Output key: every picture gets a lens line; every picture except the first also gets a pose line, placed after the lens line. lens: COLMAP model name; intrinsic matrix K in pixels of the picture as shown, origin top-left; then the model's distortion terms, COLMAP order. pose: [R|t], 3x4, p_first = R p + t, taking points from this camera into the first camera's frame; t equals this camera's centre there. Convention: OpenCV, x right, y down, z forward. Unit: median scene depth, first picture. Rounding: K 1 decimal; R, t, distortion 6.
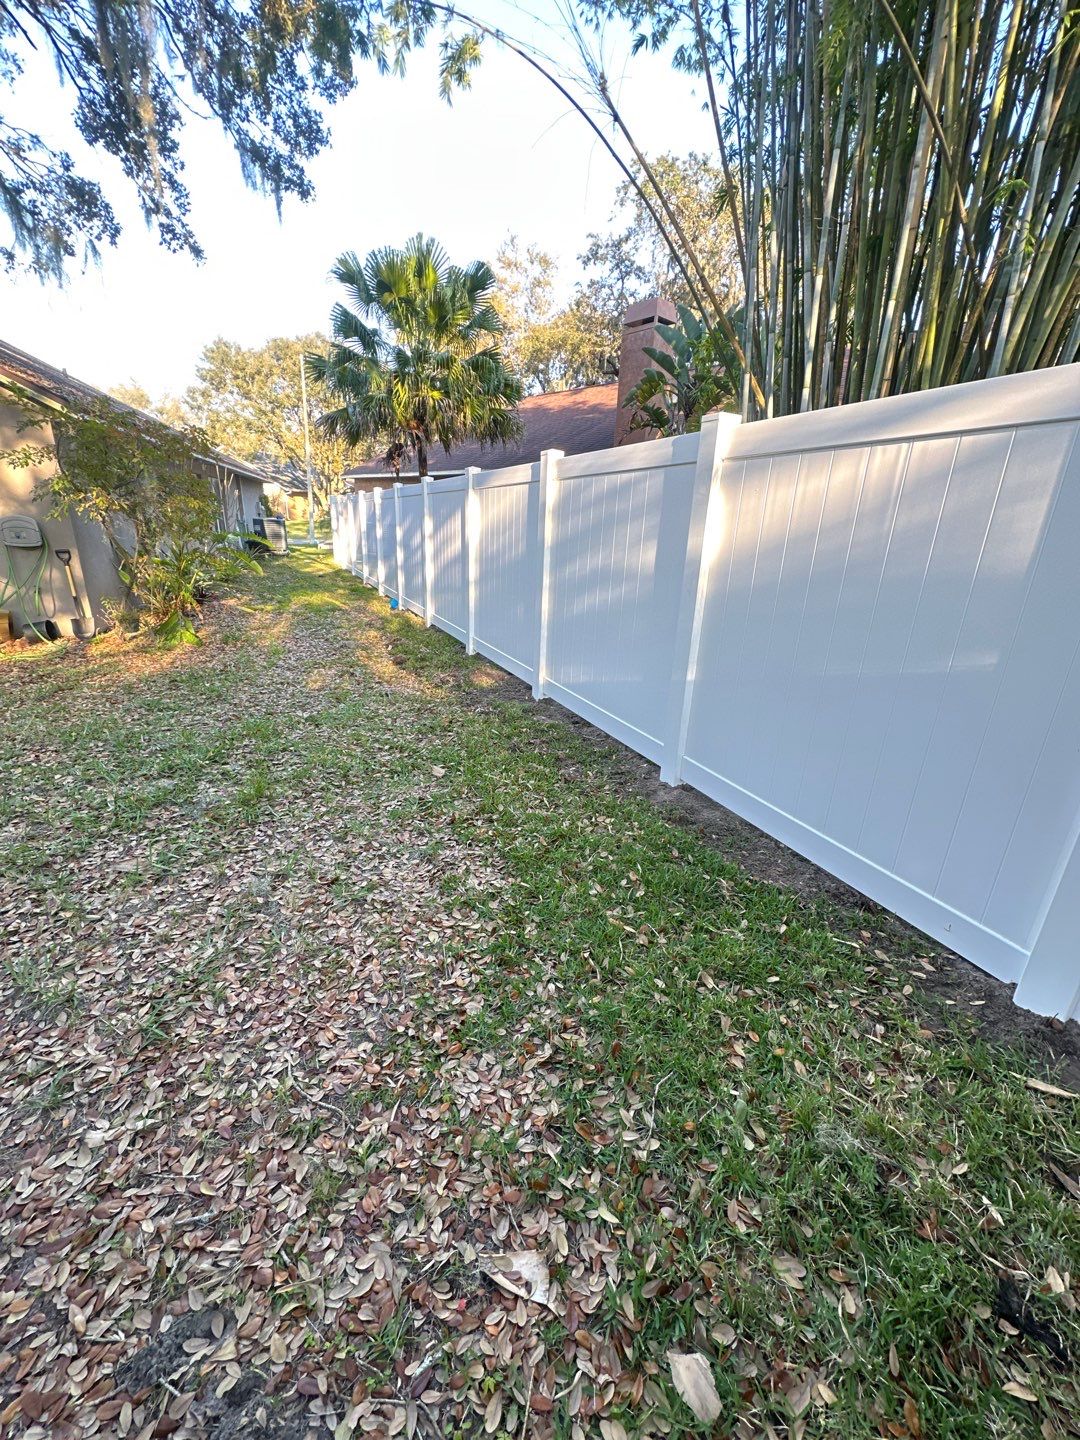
lens RADIAL K [[580.0, 0, 539.2], [0, 580.0, 715.3], [0, 0, 1]] dist [0.003252, -0.002343]
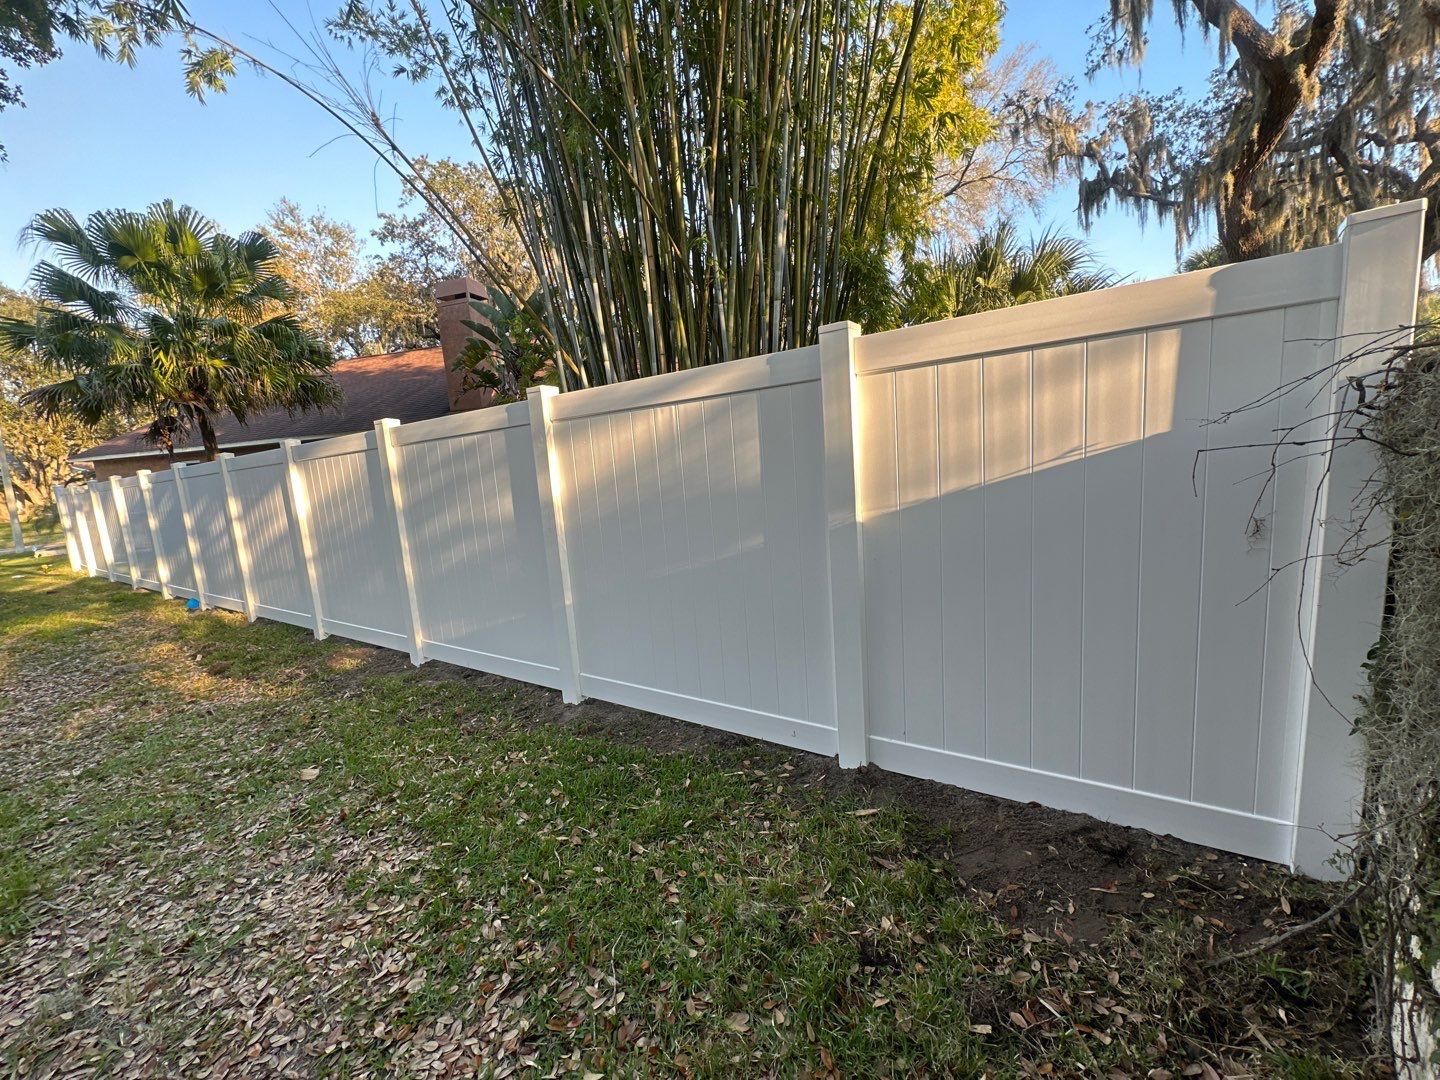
lens RADIAL K [[580.0, 0, 727.1], [0, 580.0, 539.3], [0, 0, 1]] dist [0.003252, -0.002343]
pose [[0.850050, -0.172492, 0.497657, -0.015525], [0.264053, 0.957103, -0.119290, 0.031025], [-0.455732, 0.232810, 0.859132, -0.123597]]
